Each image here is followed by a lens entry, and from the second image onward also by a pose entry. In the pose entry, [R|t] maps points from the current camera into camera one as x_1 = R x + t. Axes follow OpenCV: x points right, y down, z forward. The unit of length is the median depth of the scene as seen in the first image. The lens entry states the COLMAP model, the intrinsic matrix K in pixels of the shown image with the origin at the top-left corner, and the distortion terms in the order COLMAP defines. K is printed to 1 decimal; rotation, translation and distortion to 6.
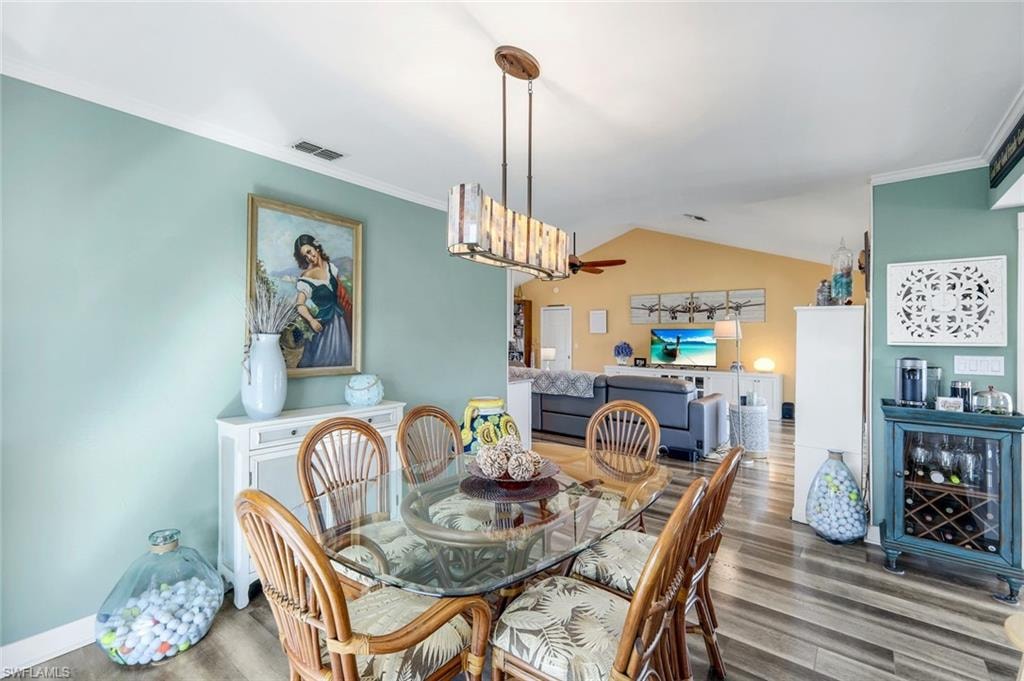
lens RADIAL K [[453.4, 0, 508.4], [0, 453.4, 339.0], [0, 0, 1]] dist [0.003484, 0.000123]
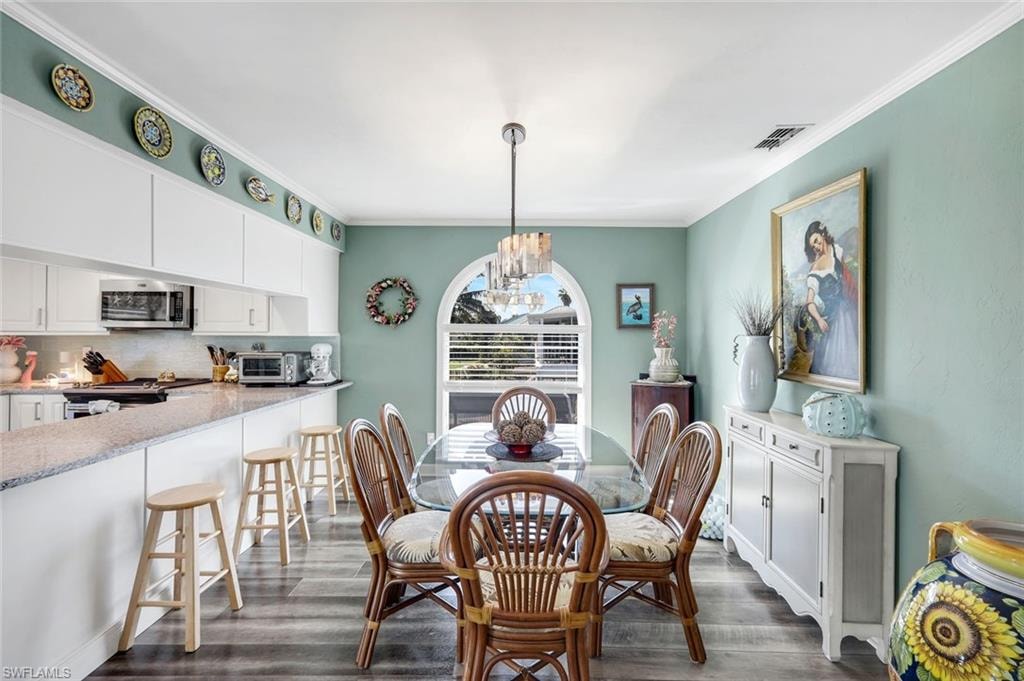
lens RADIAL K [[453.4, 0, 512.8], [0, 453.4, 336.4], [0, 0, 1]] dist [0.003484, 0.000123]
pose [[-0.790669, -0.009874, -0.612164, 0.509620], [-0.015639, 0.999869, 0.004072, -0.003327], [0.612044, 0.012793, -0.790720, 1.241507]]
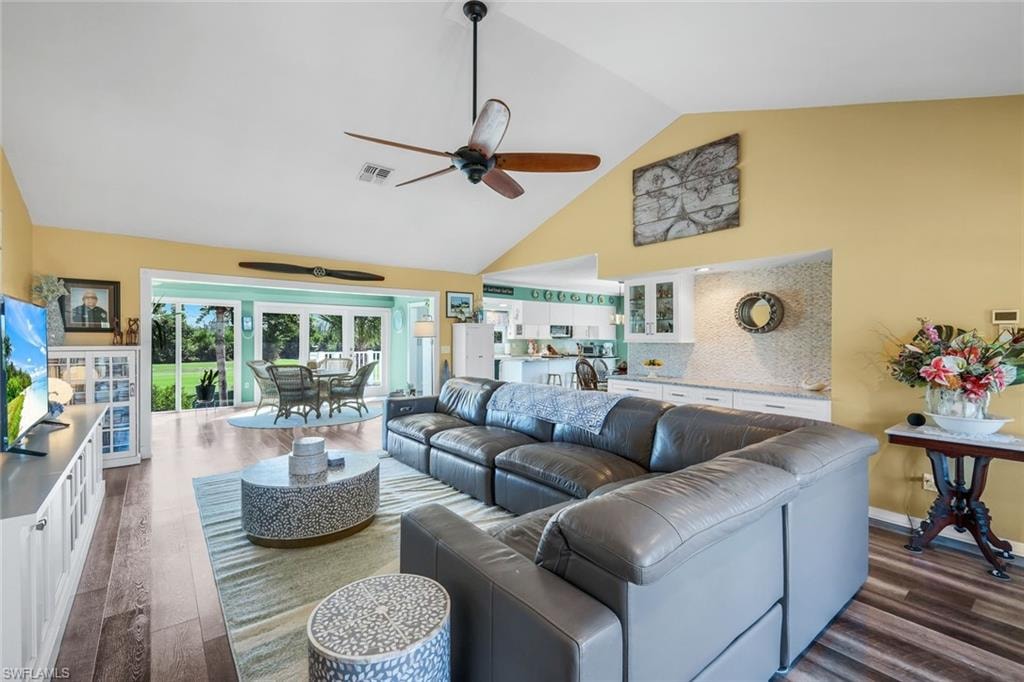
lens RADIAL K [[453.4, 0, 509.0], [0, 453.4, 340.6], [0, 0, 1]] dist [0.003484, 0.000123]
pose [[-0.972701, -0.017252, 0.231420, 0.068864], [-0.014758, 0.999813, 0.012506, -0.017091], [-0.231592, 0.008749, -0.972774, 3.532086]]
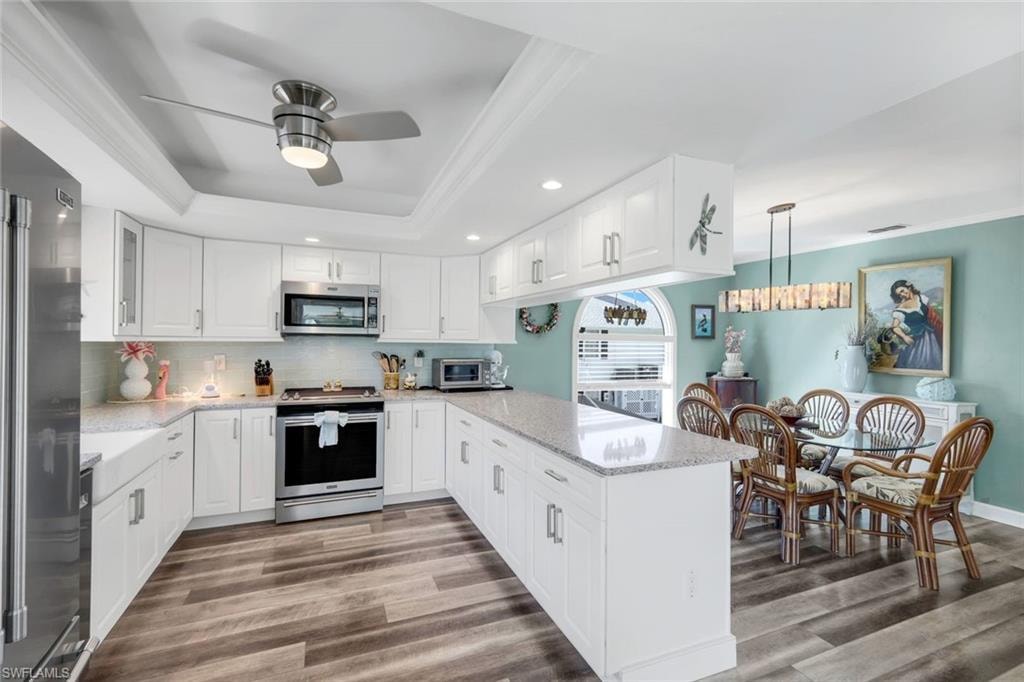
lens RADIAL K [[453.4, 0, 510.9], [0, 453.4, 342.8], [0, 0, 1]] dist [0.003484, 0.000123]
pose [[-0.488135, -0.010886, -0.872700, 1.400993], [-0.022159, 0.999754, -0.000076, 0.007124], [0.872487, 0.019302, -0.488256, 0.565935]]
